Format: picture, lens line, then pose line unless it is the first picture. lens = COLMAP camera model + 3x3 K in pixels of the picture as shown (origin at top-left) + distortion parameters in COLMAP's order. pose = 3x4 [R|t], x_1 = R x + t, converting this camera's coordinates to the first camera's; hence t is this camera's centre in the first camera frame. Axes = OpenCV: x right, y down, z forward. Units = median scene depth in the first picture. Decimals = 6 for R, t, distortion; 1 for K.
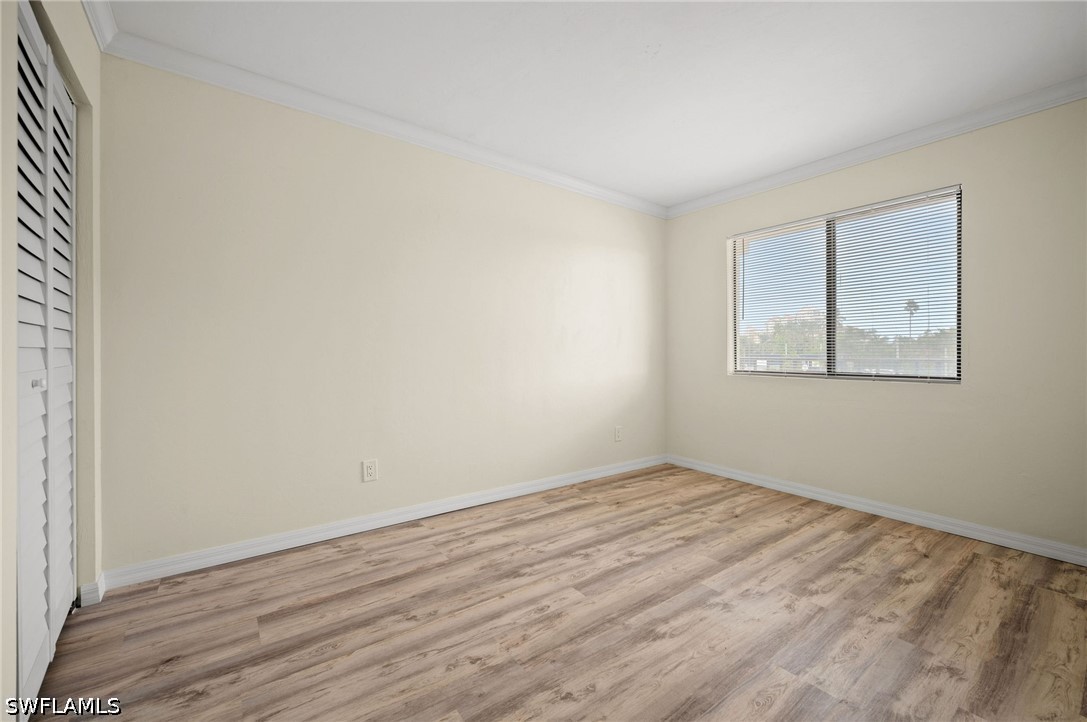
lens RADIAL K [[441.2, 0, 542.3], [0, 441.2, 353.7], [0, 0, 1]] dist [-0.001768, 0.000043]
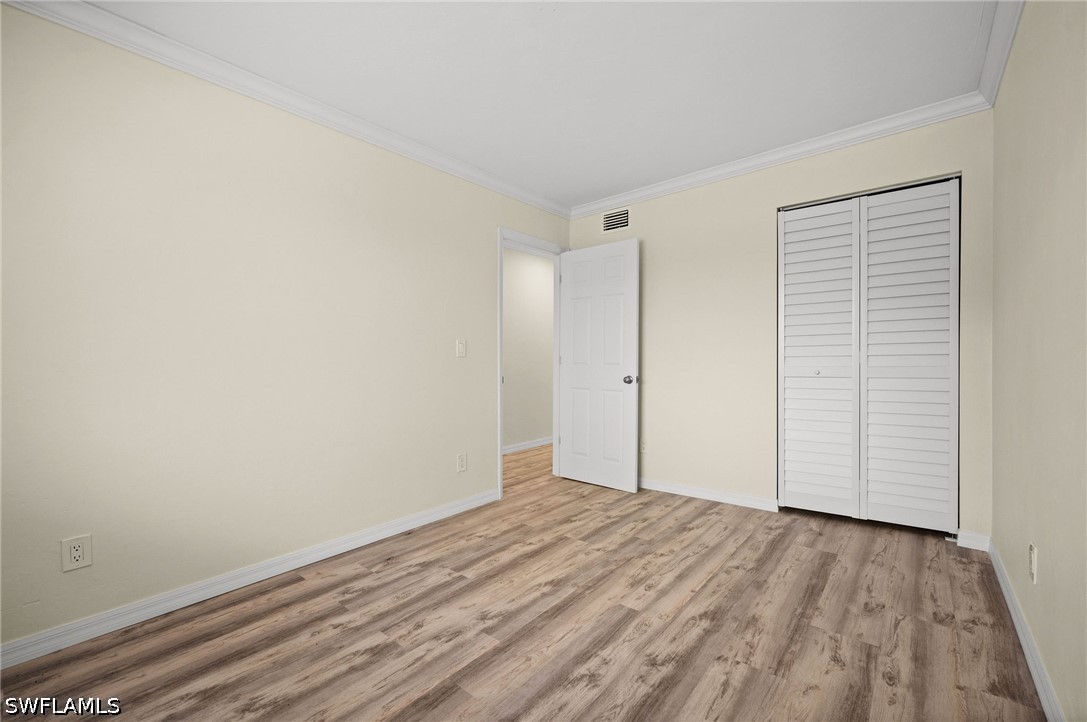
lens RADIAL K [[441.2, 0, 543.4], [0, 441.2, 361.4], [0, 0, 1]] dist [-0.001768, 0.000043]
pose [[-0.970792, 0.009915, -0.239719, 0.492485], [0.008772, 0.999945, 0.005835, -0.007826], [0.239764, 0.003562, -0.970825, 1.891310]]
